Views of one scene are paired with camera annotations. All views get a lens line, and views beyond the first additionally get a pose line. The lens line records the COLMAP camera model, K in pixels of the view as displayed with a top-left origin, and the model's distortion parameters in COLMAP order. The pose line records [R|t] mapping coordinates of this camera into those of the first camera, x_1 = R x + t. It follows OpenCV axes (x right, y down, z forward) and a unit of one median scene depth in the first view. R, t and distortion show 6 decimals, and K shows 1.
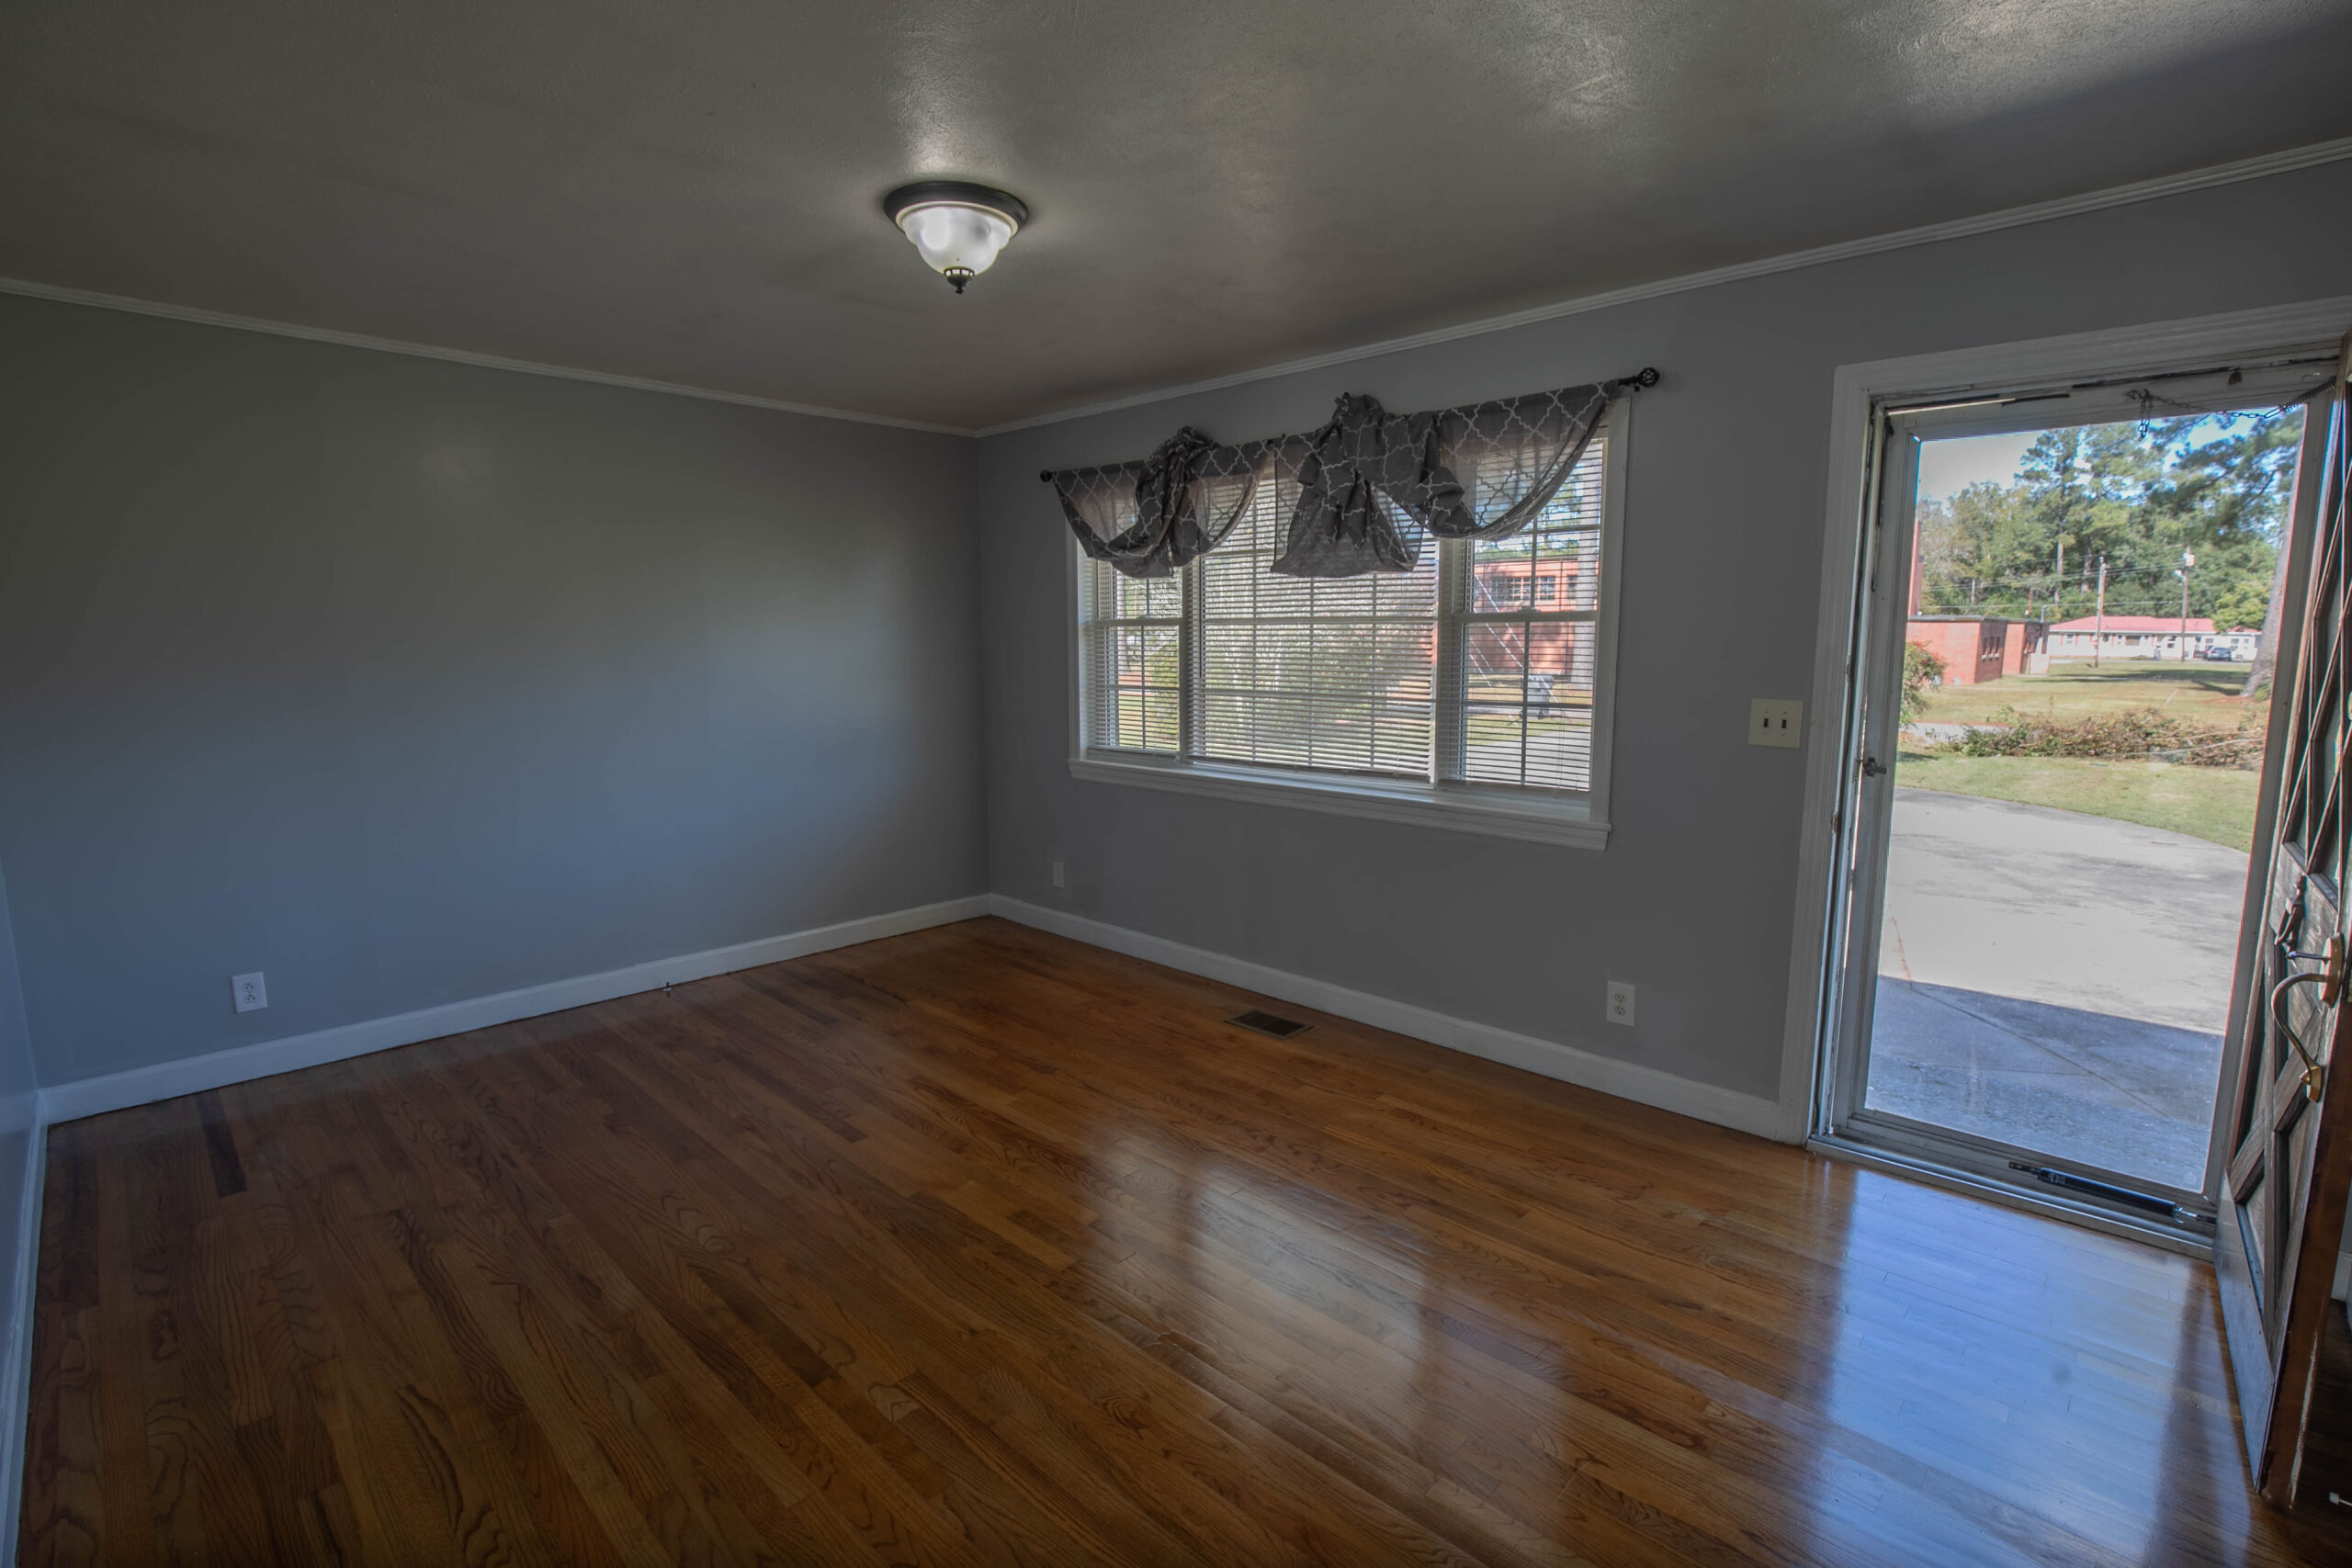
lens RADIAL K [[1070.1, 0, 1191.4], [0, 1070.1, 780.6], [0, 0, 1]] dist [-0.043455, 0.009114]
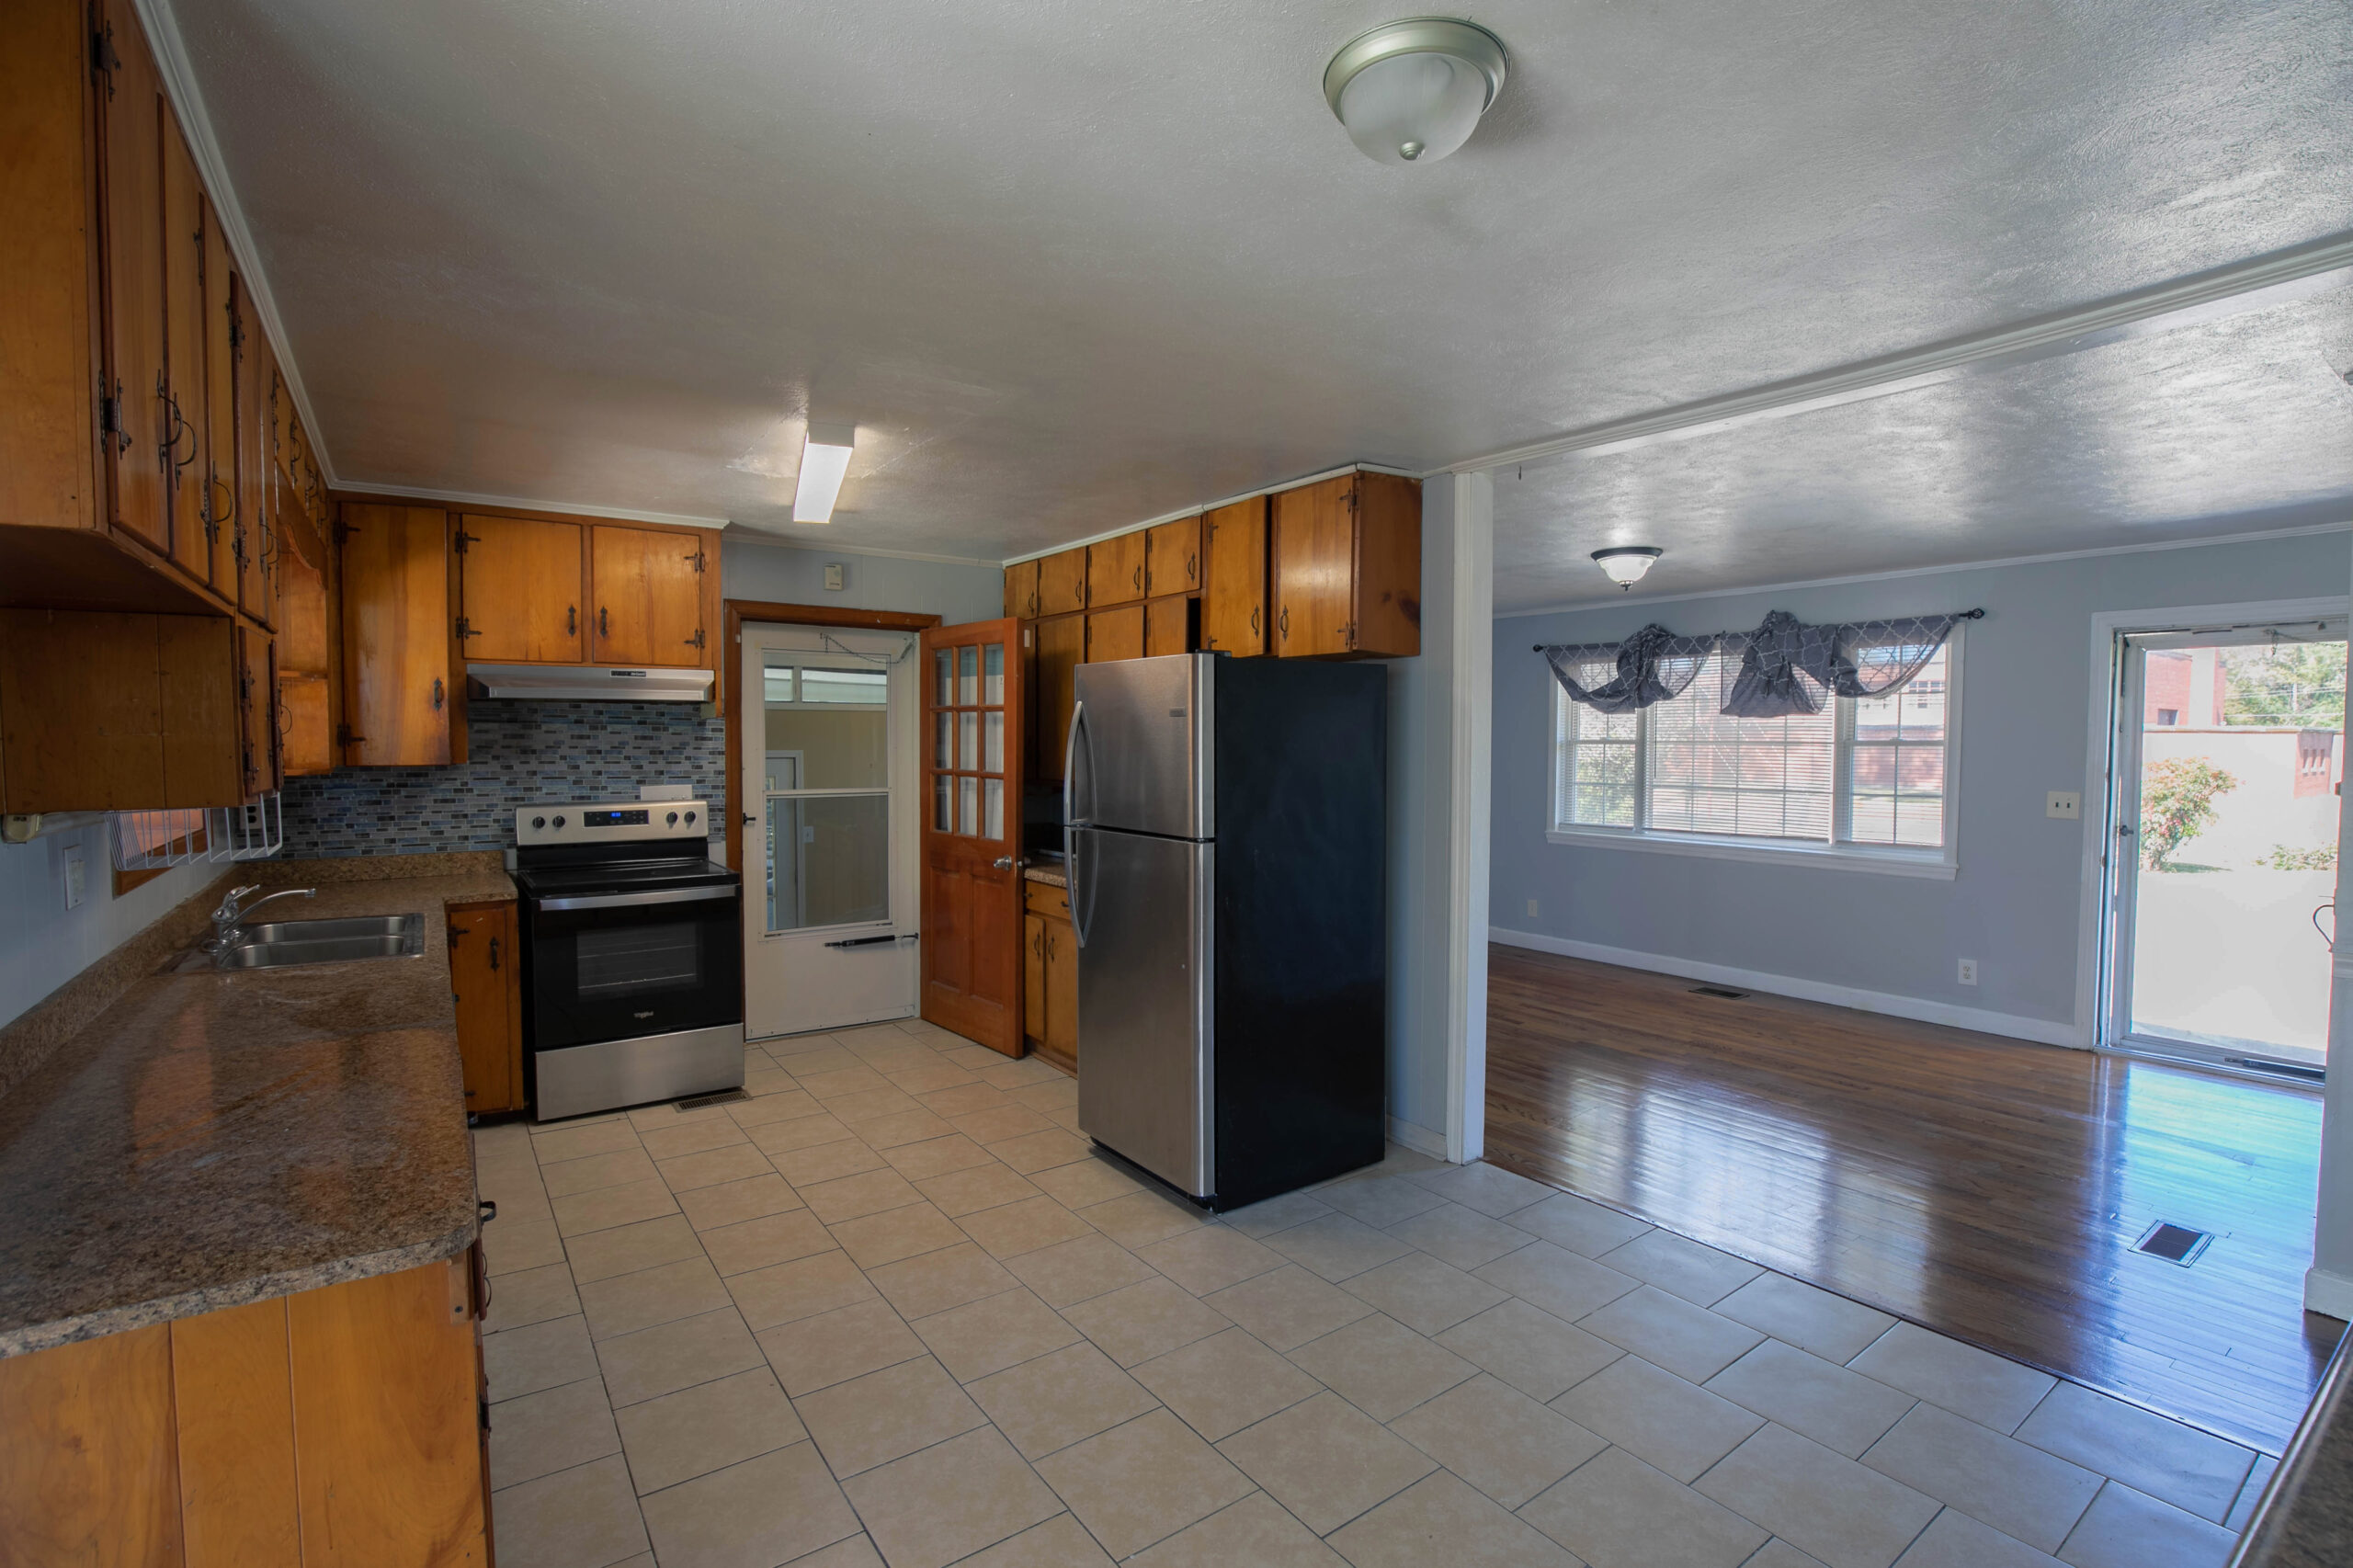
lens RADIAL K [[1070.6, 0, 1191.9], [0, 1070.6, 780.6], [0, 0, 1]] dist [-0.043455, 0.009114]
pose [[0.982670, 0.014183, -0.184822, -0.450514], [-0.032216, 0.994962, -0.094937, 0.094745], [0.182544, 0.099246, 0.978176, -0.789383]]
